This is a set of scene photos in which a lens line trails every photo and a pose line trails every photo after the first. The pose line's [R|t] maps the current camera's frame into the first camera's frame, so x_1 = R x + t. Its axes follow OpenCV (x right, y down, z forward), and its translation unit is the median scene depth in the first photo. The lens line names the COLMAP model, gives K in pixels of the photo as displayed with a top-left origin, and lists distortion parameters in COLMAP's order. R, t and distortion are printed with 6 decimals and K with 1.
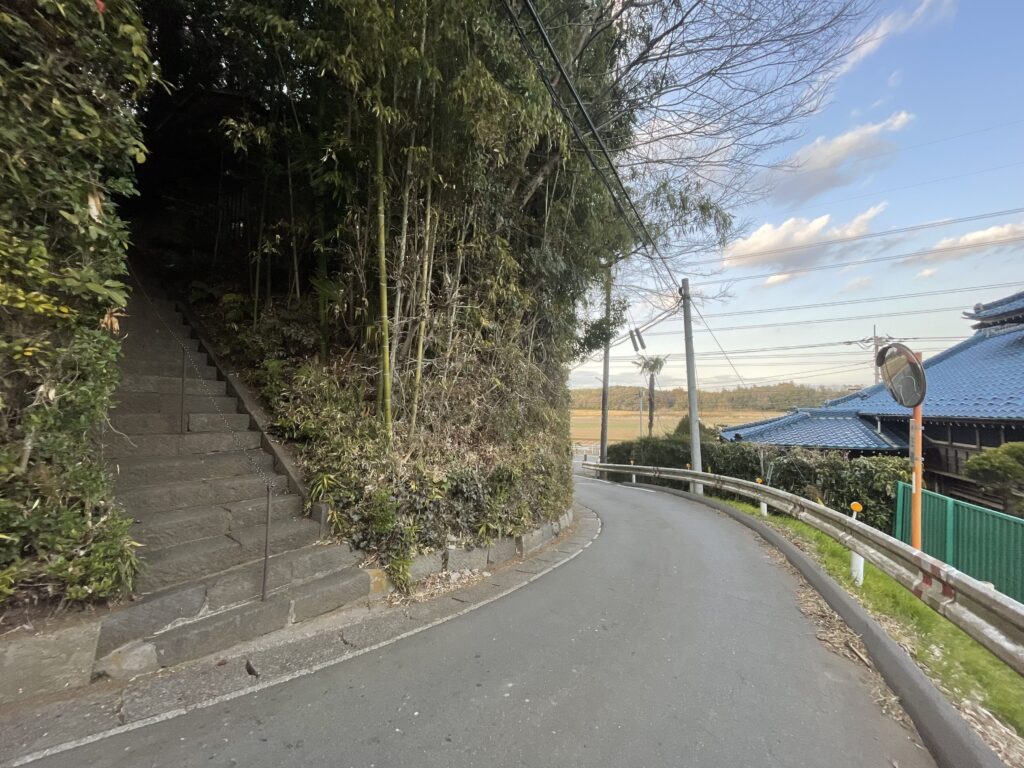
lens RADIAL K [[411.2, 0, 511.4], [0, 411.2, 382.0], [0, 0, 1]] dist [-0.002755, -0.000665]
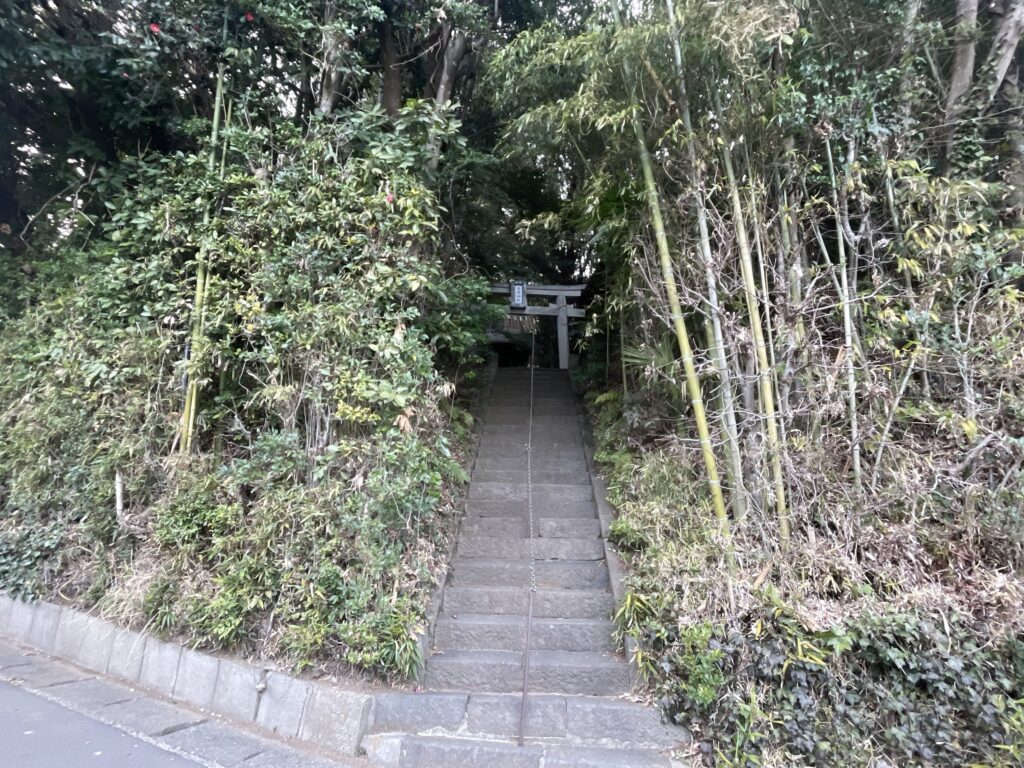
lens RADIAL K [[513.7, 0, 513.6], [0, 513.7, 386.7], [0, 0, 1]] dist [-0.002965, -0.000333]
pose [[0.472045, -0.271120, -0.838849, 0.293586], [0.047074, 0.957929, -0.283118, 0.126004], [0.880317, 0.094156, 0.464949, 0.374351]]
